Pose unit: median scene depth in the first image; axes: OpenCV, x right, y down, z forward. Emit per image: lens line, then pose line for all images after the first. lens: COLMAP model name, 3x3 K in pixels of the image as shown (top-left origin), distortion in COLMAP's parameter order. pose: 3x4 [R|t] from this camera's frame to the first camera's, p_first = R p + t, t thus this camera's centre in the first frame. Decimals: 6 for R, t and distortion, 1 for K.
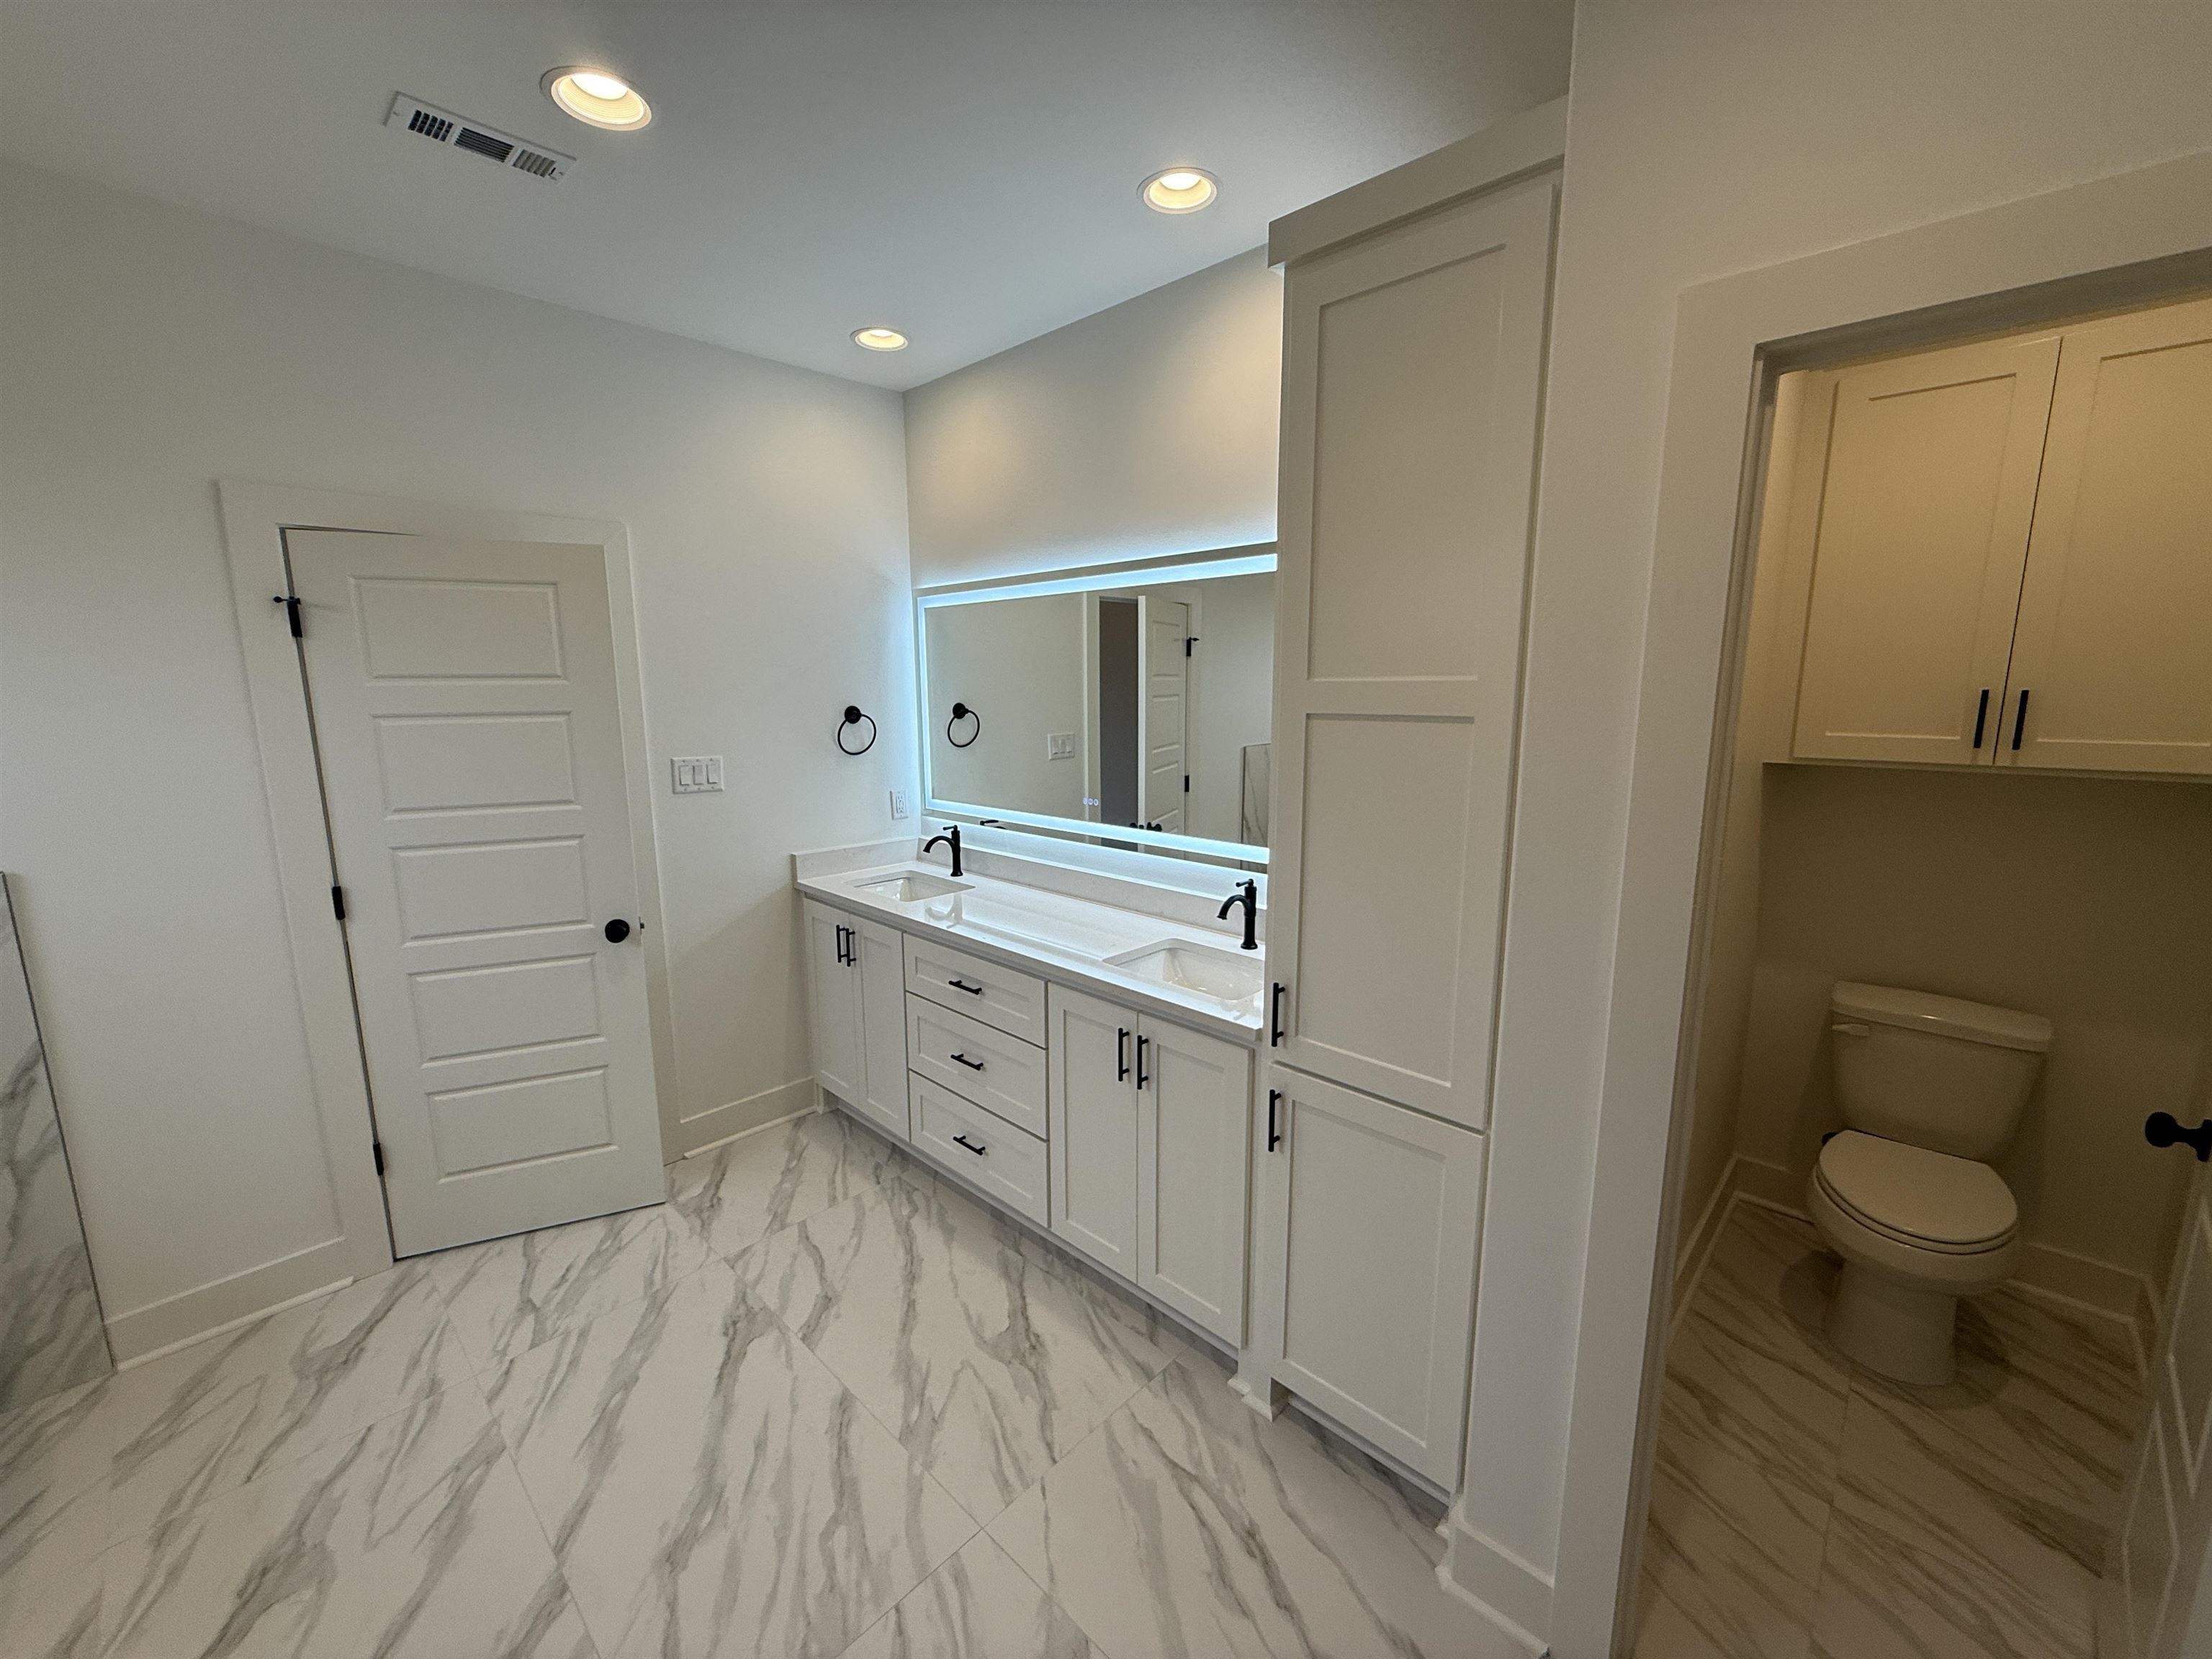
lens RADIAL K [[879.6, 0, 1091.1], [0, 879.6, 830.9], [0, 0, 1]] dist [-0.001961, -0.000017]
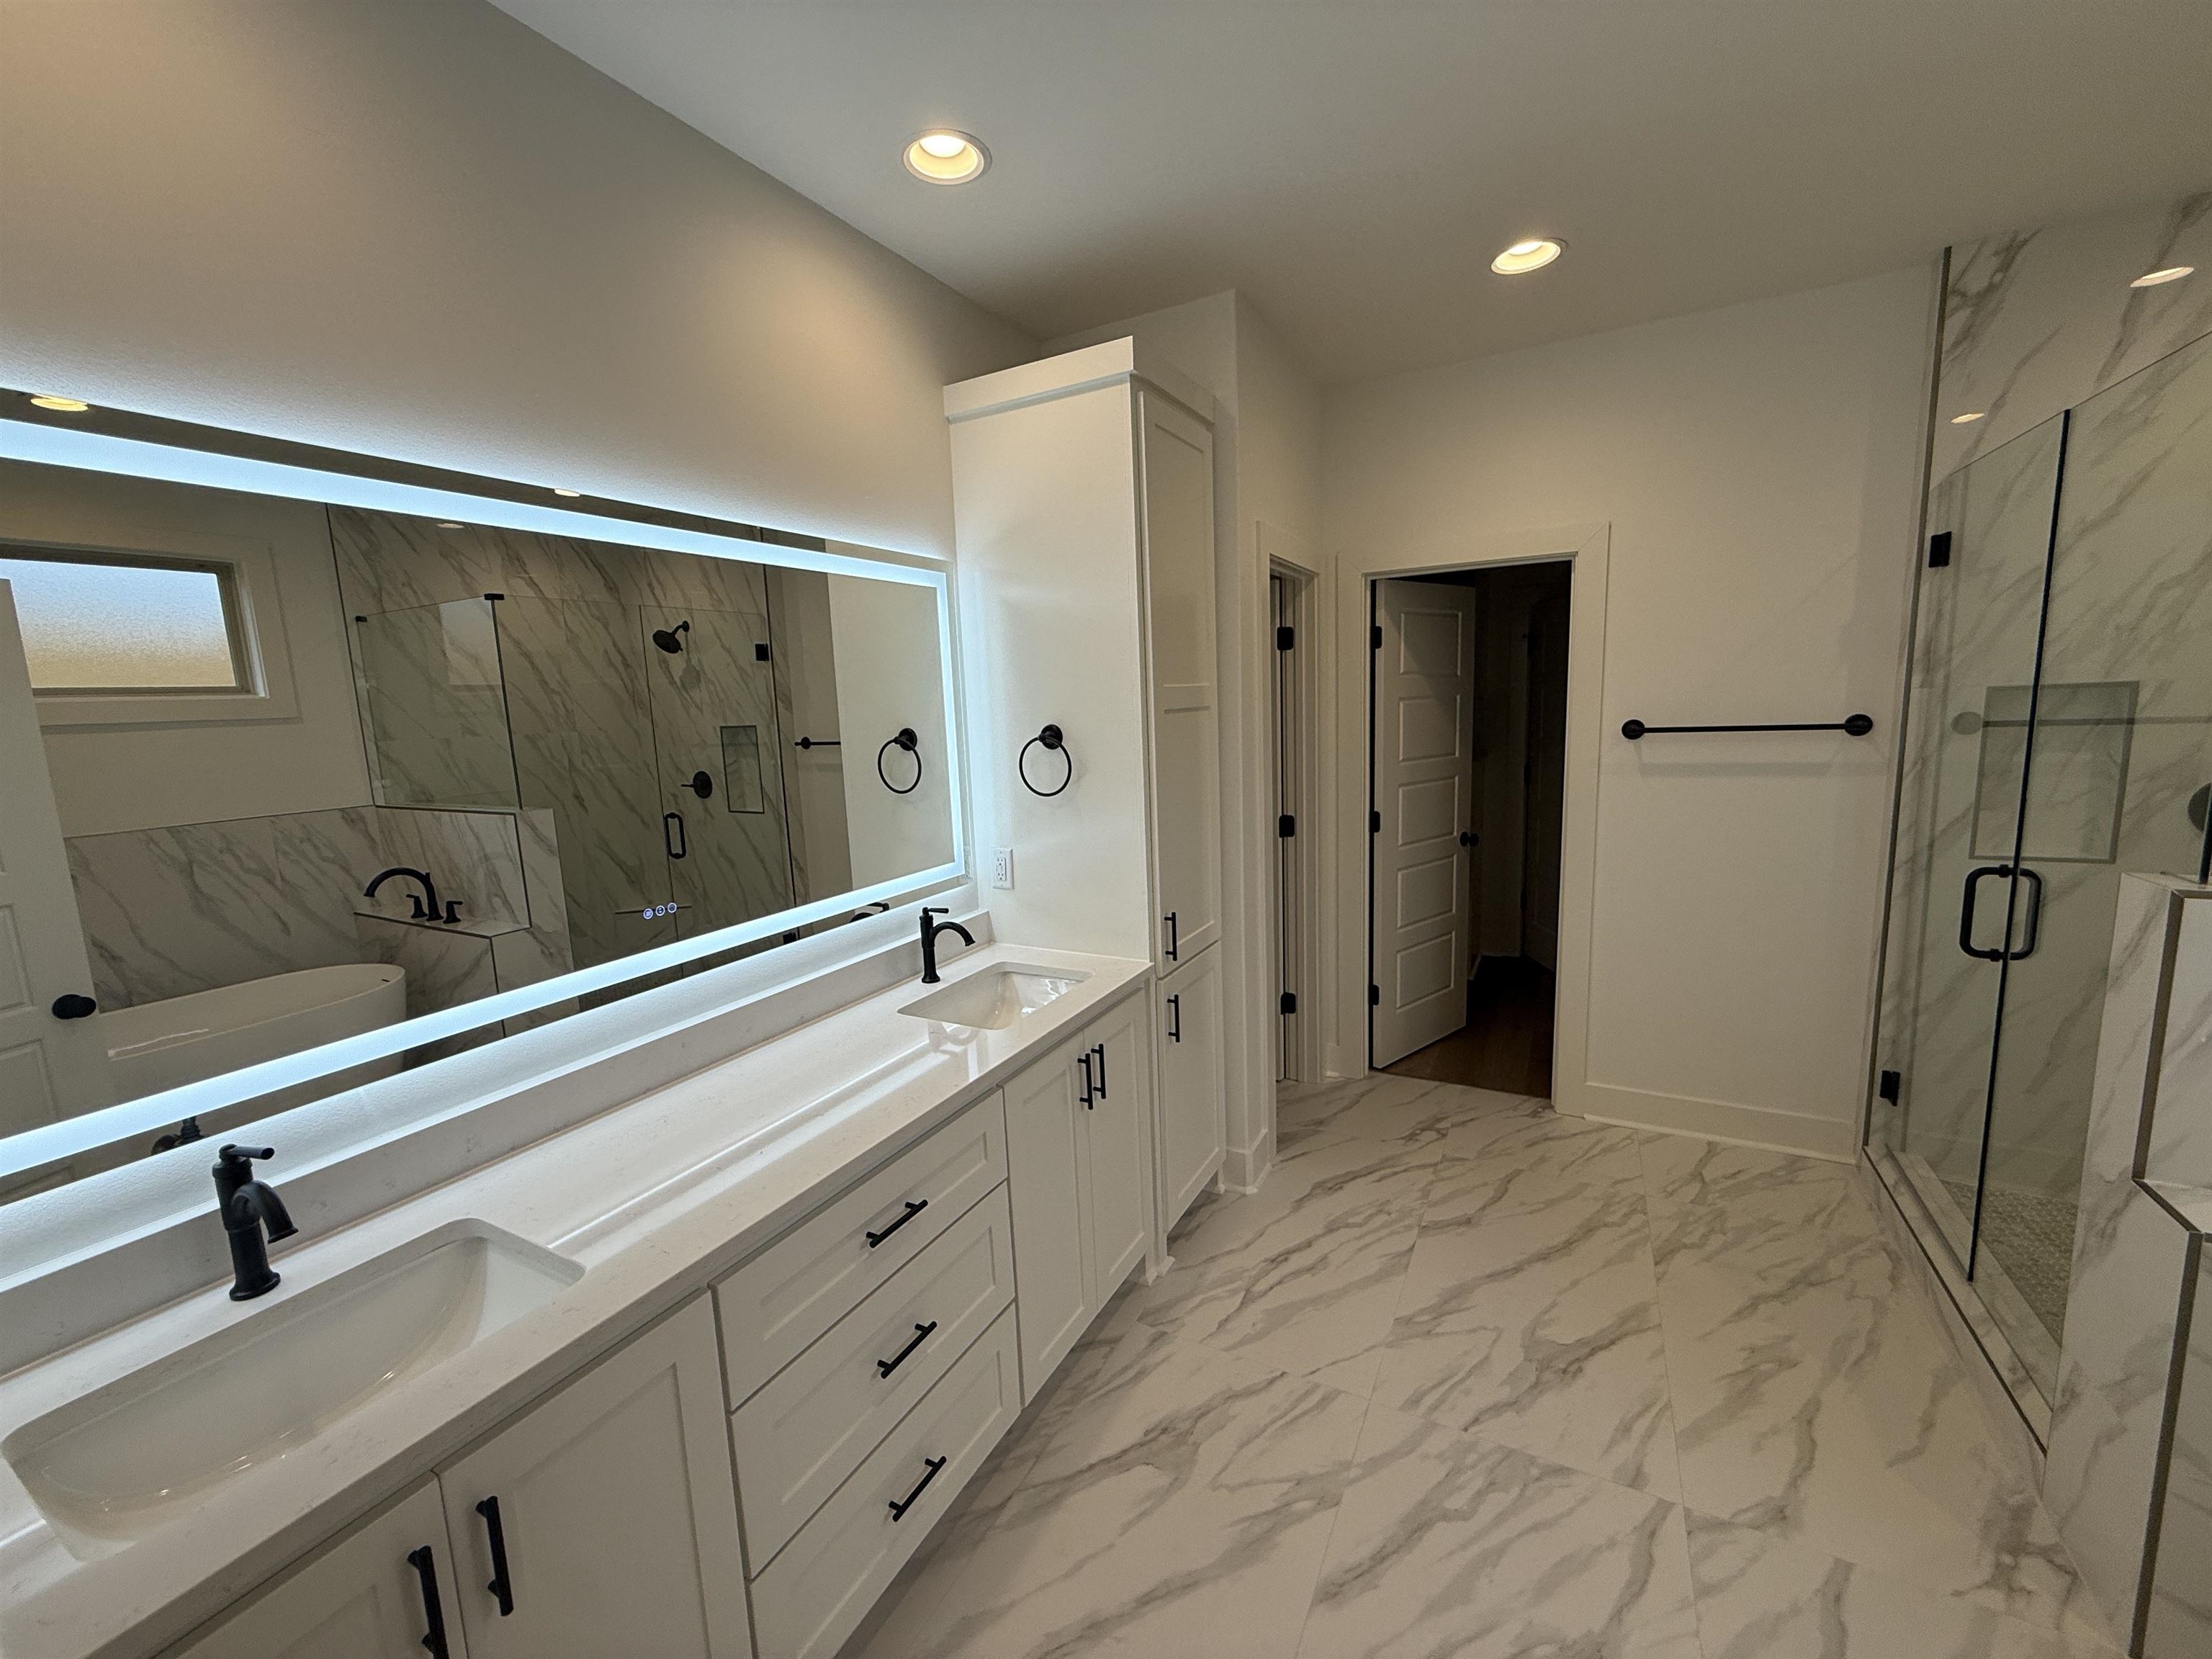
lens RADIAL K [[879.6, 0, 1094.2], [0, 879.6, 810.5], [0, 0, 1]] dist [-0.001961, -0.000017]
pose [[-0.265596, -0.104112, 0.958446, -0.922681], [0.205148, 0.965281, 0.161703, -0.199717], [-0.942005, 0.239571, -0.235016, 1.240003]]
